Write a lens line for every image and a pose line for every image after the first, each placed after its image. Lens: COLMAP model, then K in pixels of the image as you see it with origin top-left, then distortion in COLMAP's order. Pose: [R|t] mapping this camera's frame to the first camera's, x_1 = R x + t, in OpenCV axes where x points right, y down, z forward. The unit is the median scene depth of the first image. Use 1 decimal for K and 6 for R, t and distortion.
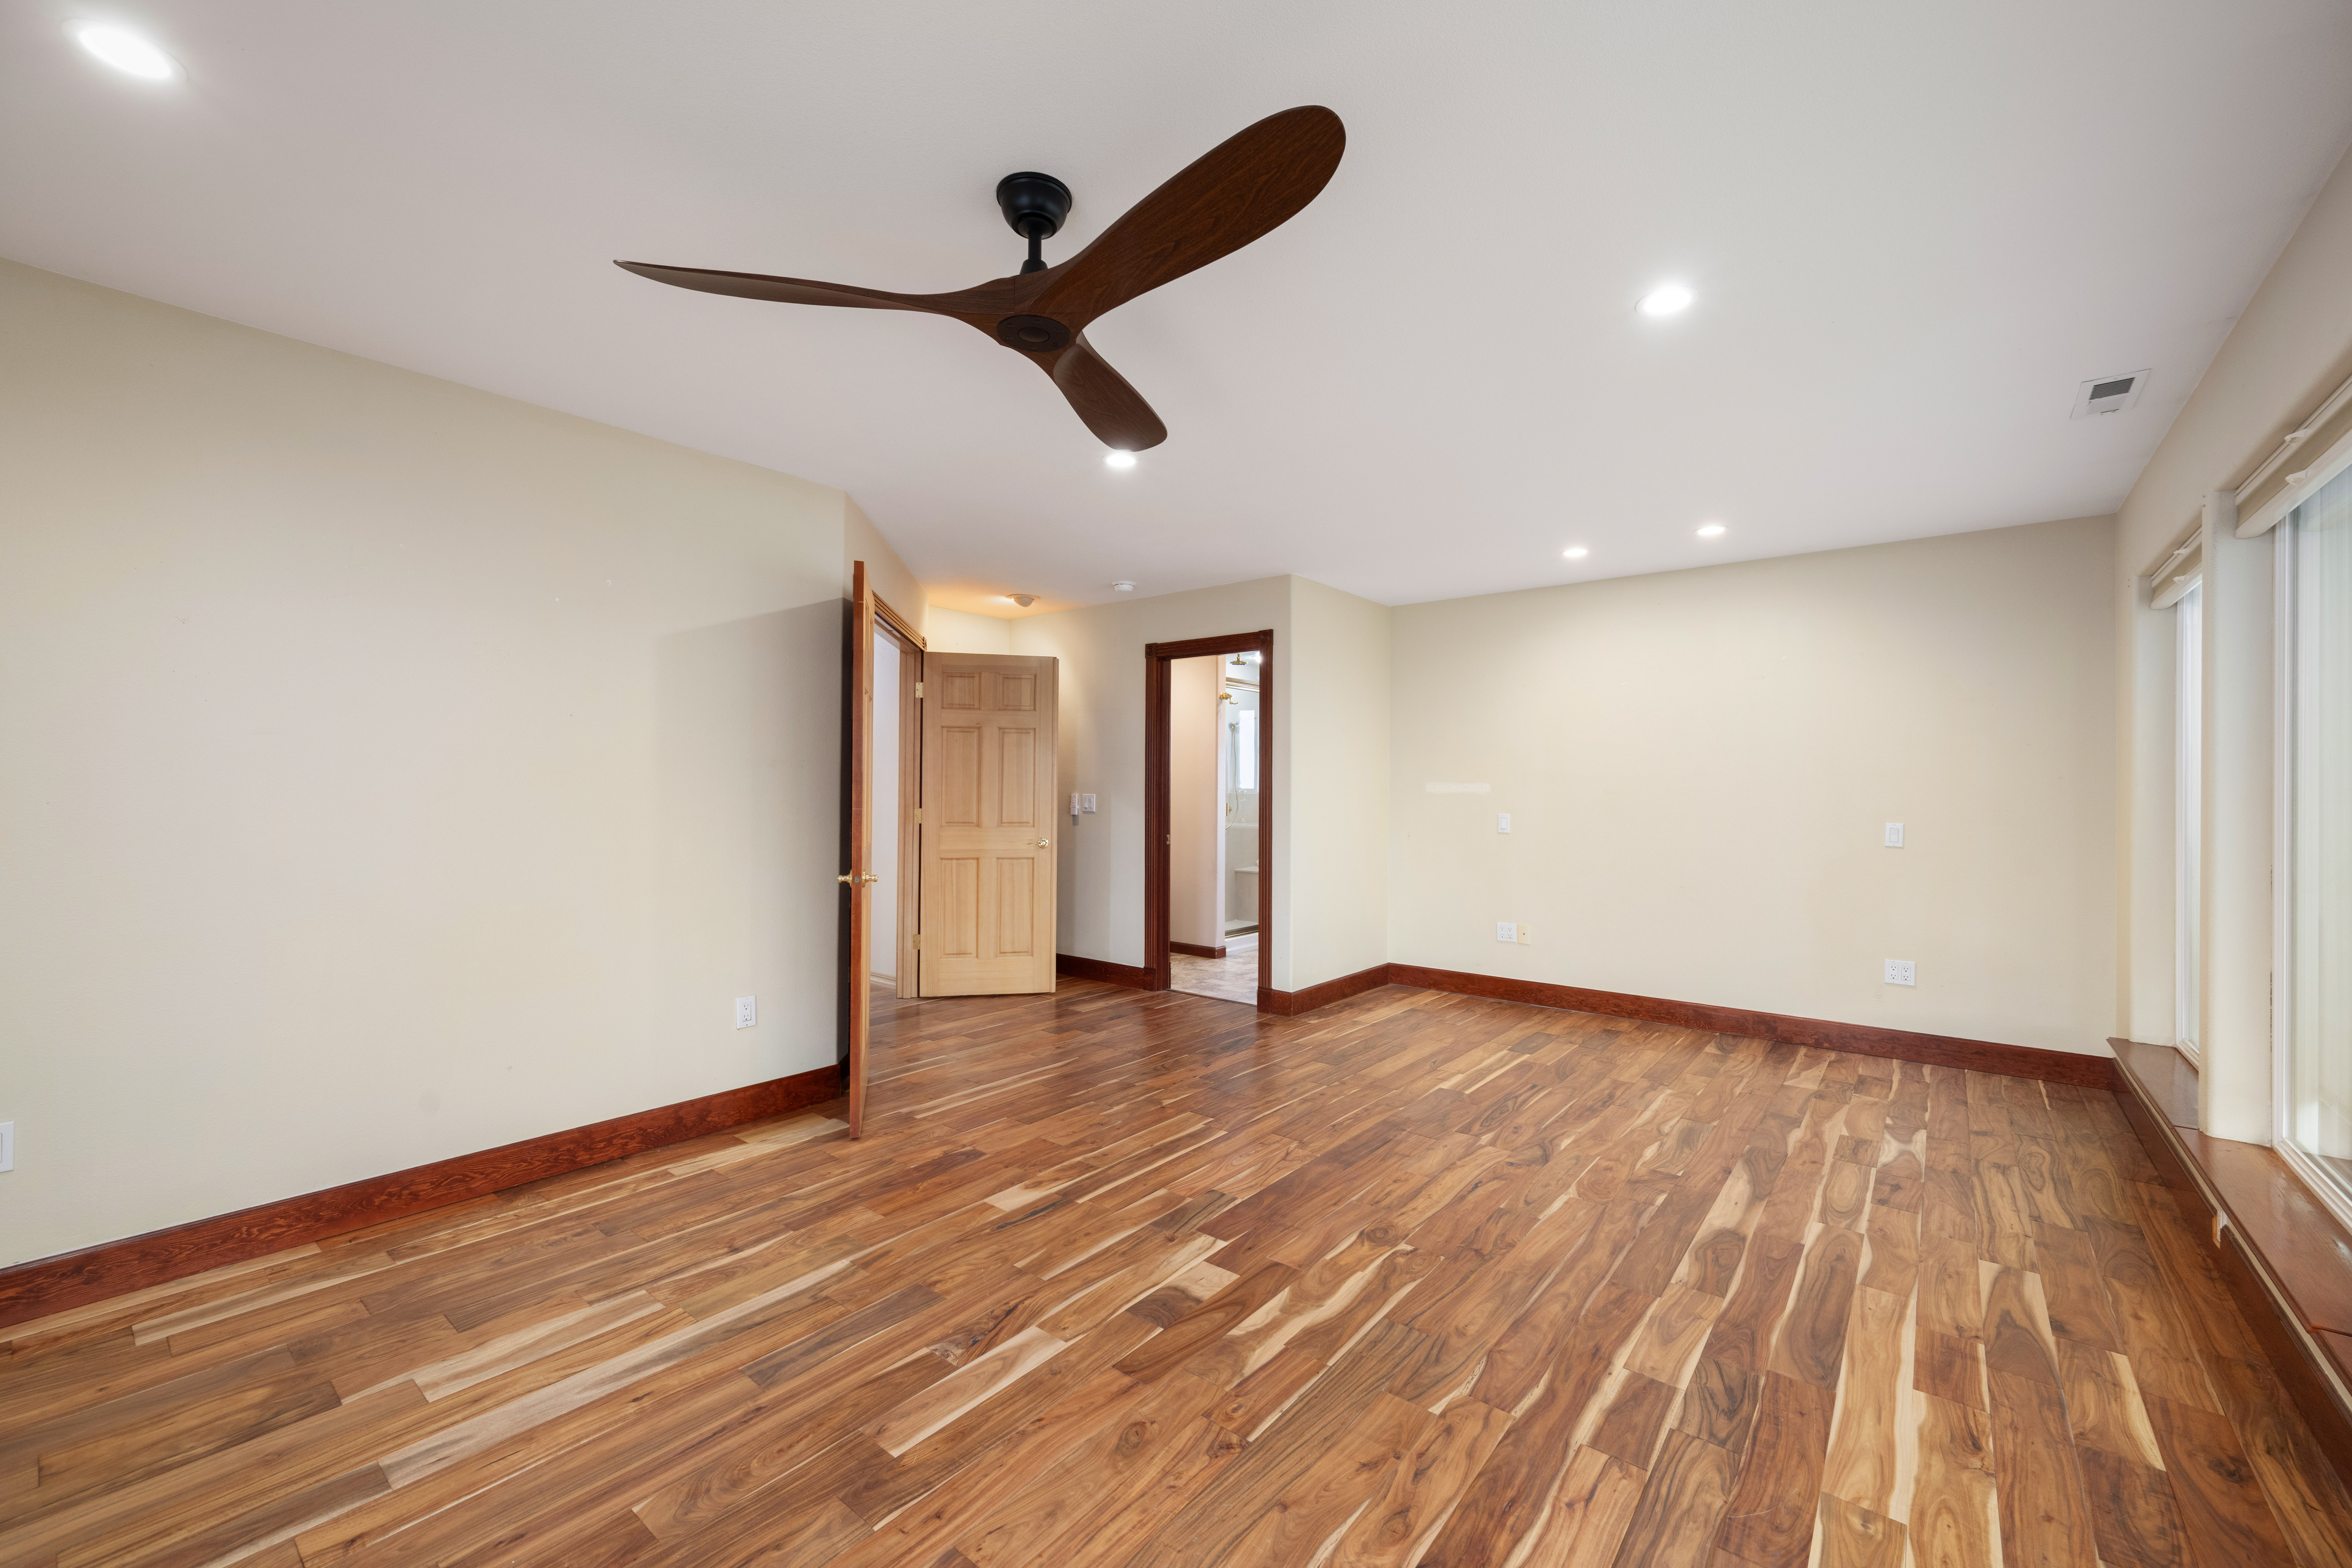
lens RADIAL K [[938.1, 0, 1175.0], [0, 938.1, 793.2], [0, 0, 1]] dist [-0.000572, 0.000173]
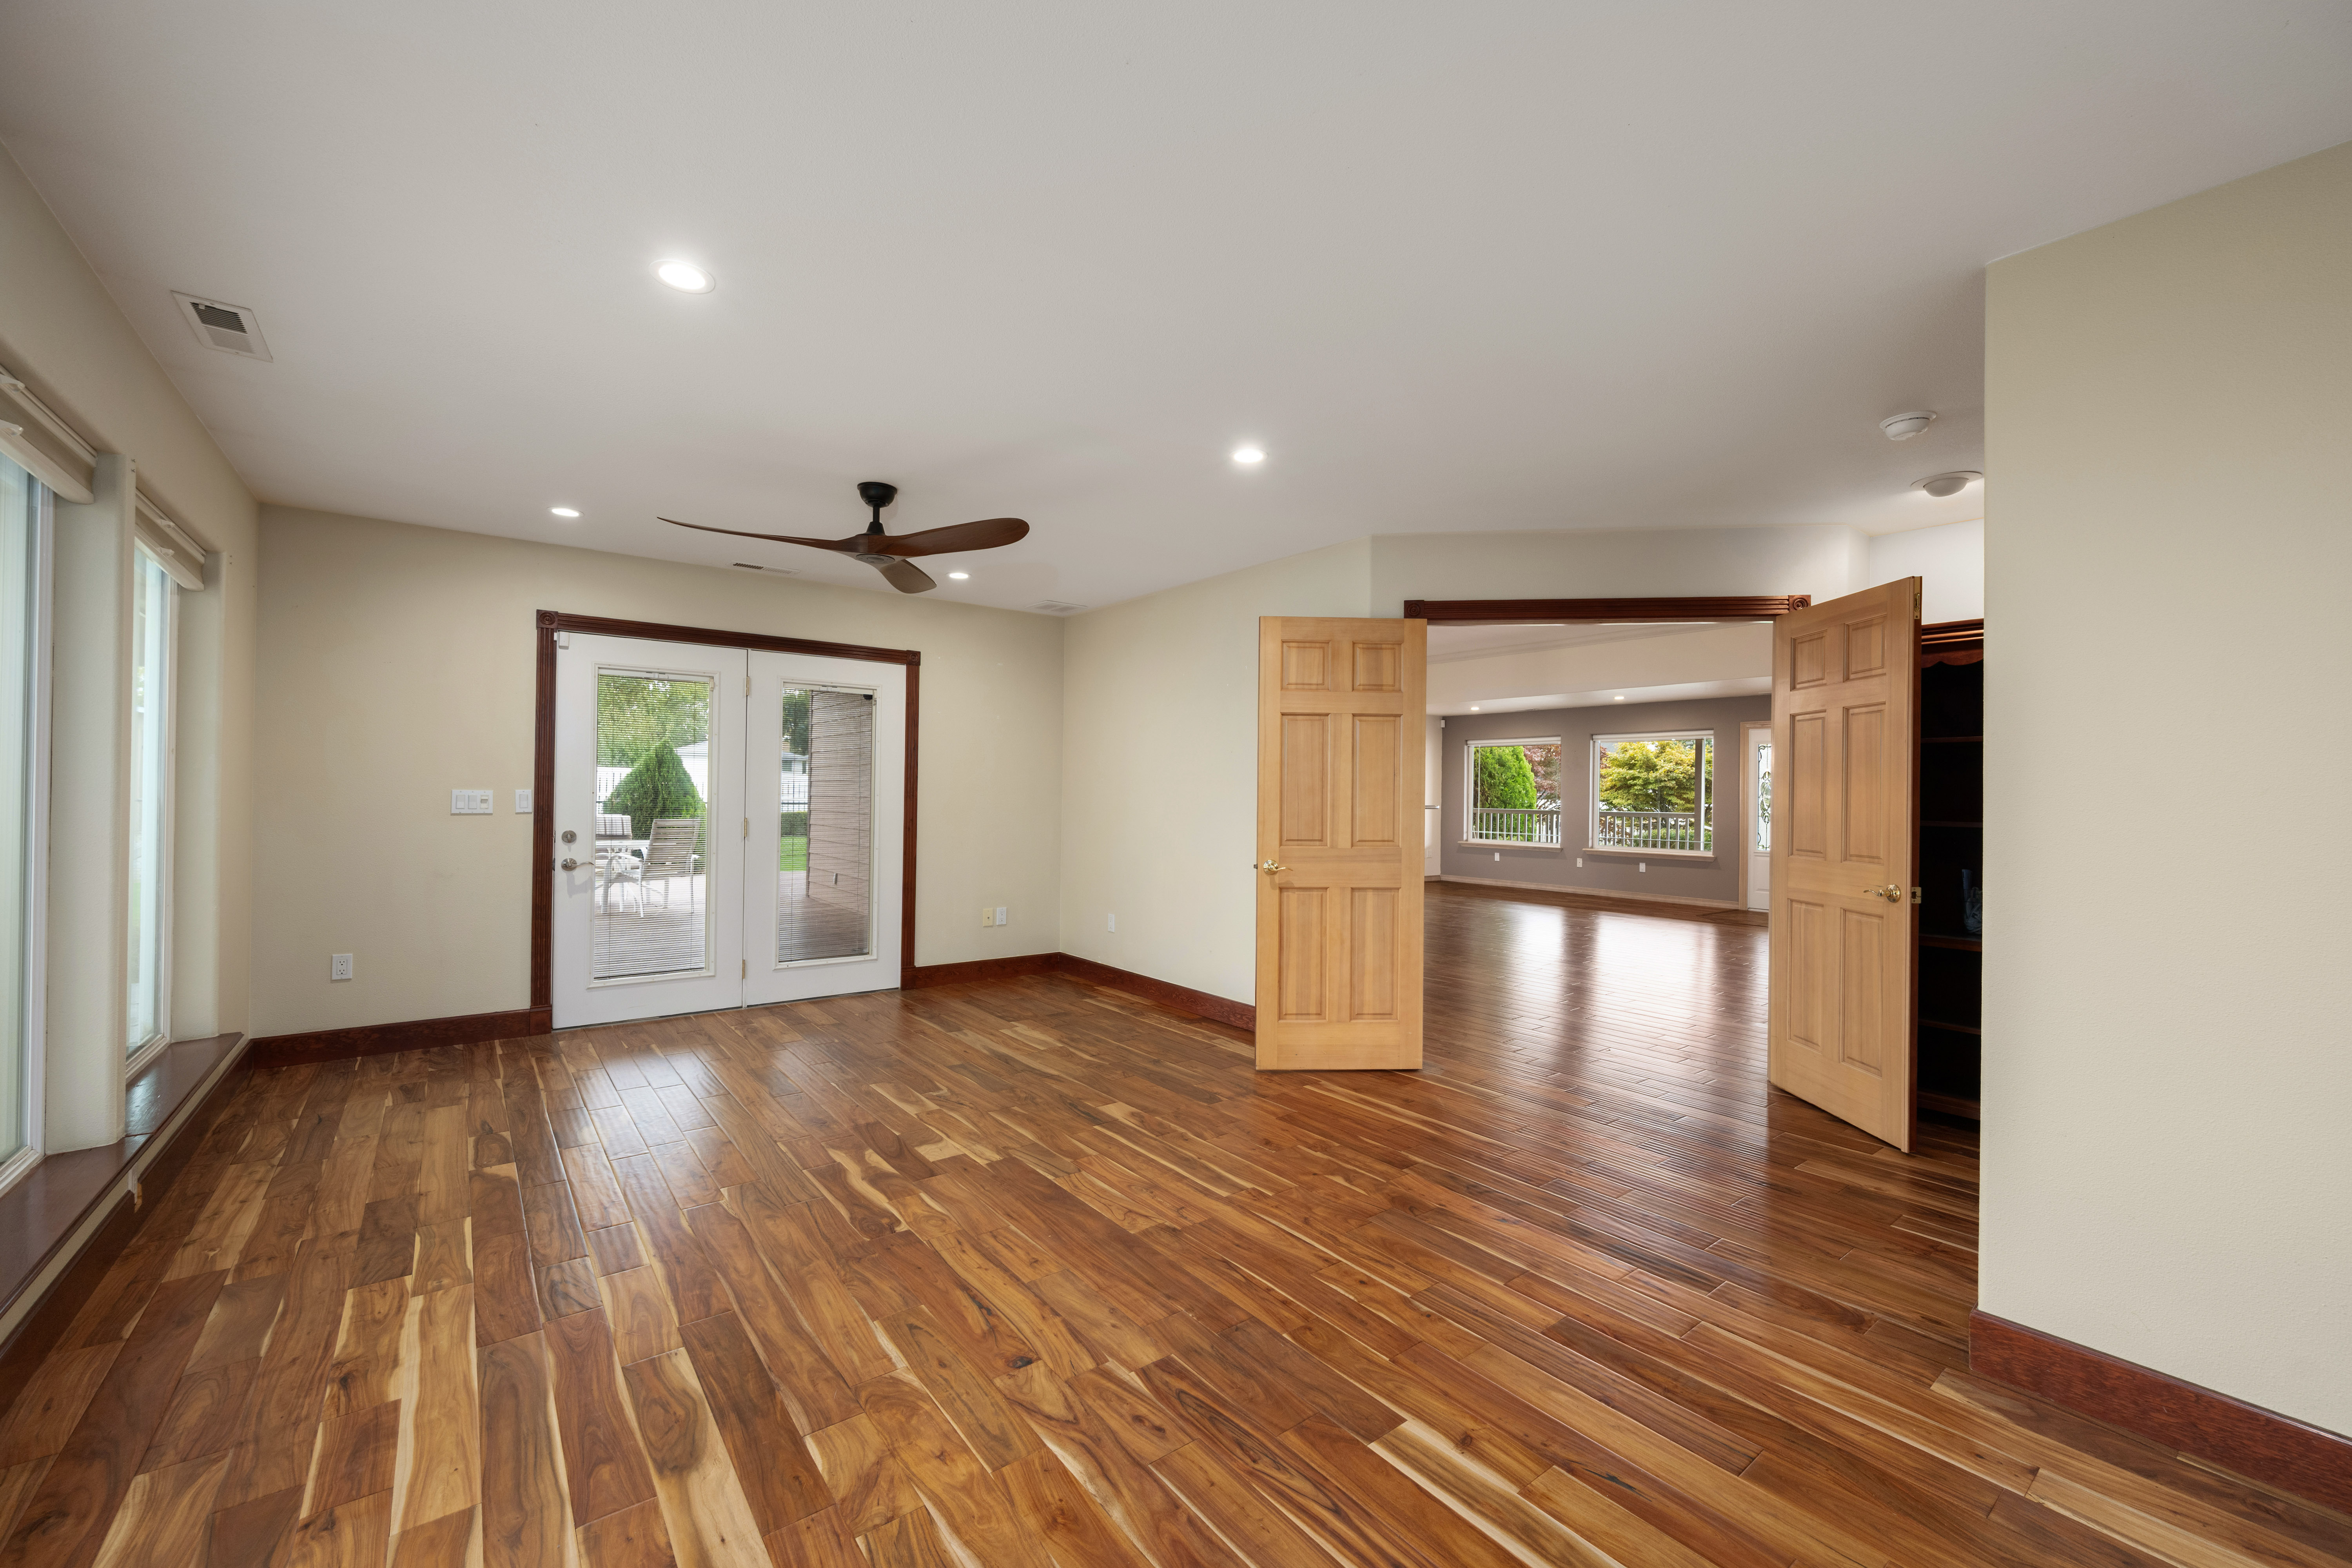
lens RADIAL K [[938.1, 0, 1175.0], [0, 938.1, 793.2], [0, 0, 1]] dist [-0.000572, 0.000173]
pose [[-0.229364, -0.008758, -0.973301, 1.194146], [-0.017200, 0.999840, -0.004944, 0.003371], [0.973189, 0.015607, -0.229477, 1.530983]]
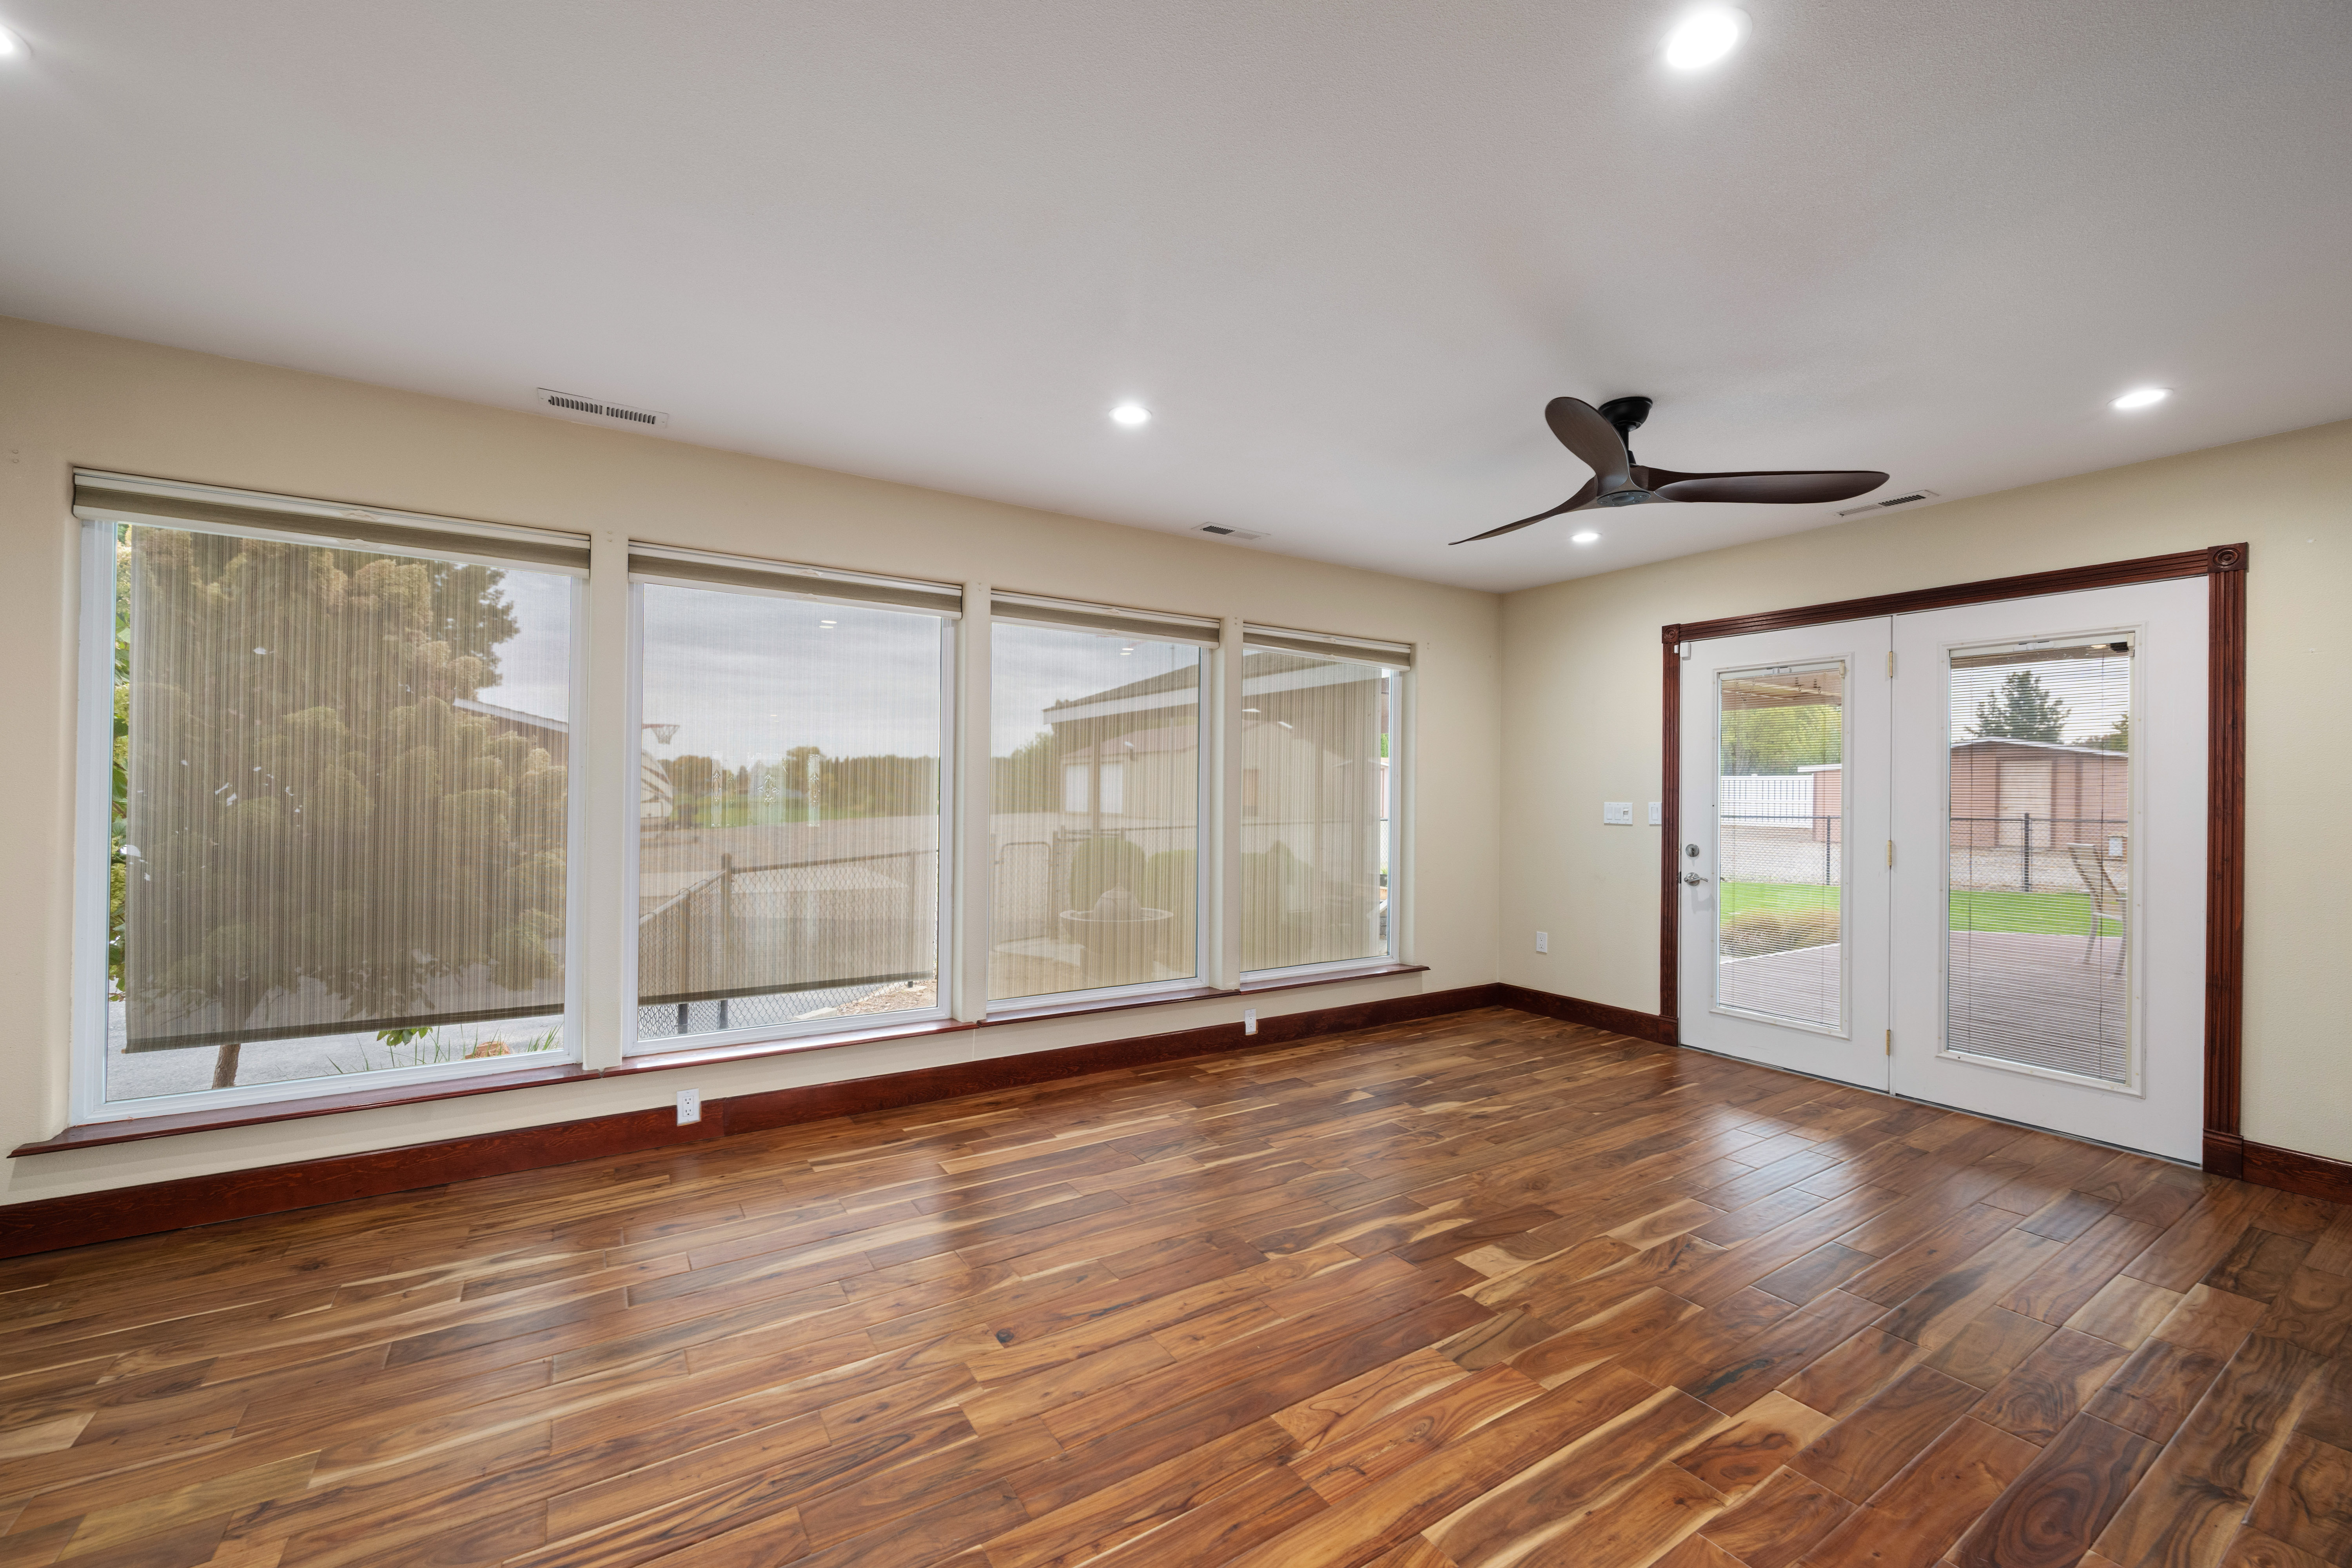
lens RADIAL K [[938.1, 0, 1175.0], [0, 938.1, 793.2], [0, 0, 1]] dist [-0.000572, 0.000173]
pose [[-0.951130, -0.017026, 0.308320, 0.048211], [-0.015777, 0.999854, 0.006544, -0.006579], [-0.308386, 0.001359, -0.951260, 1.976509]]
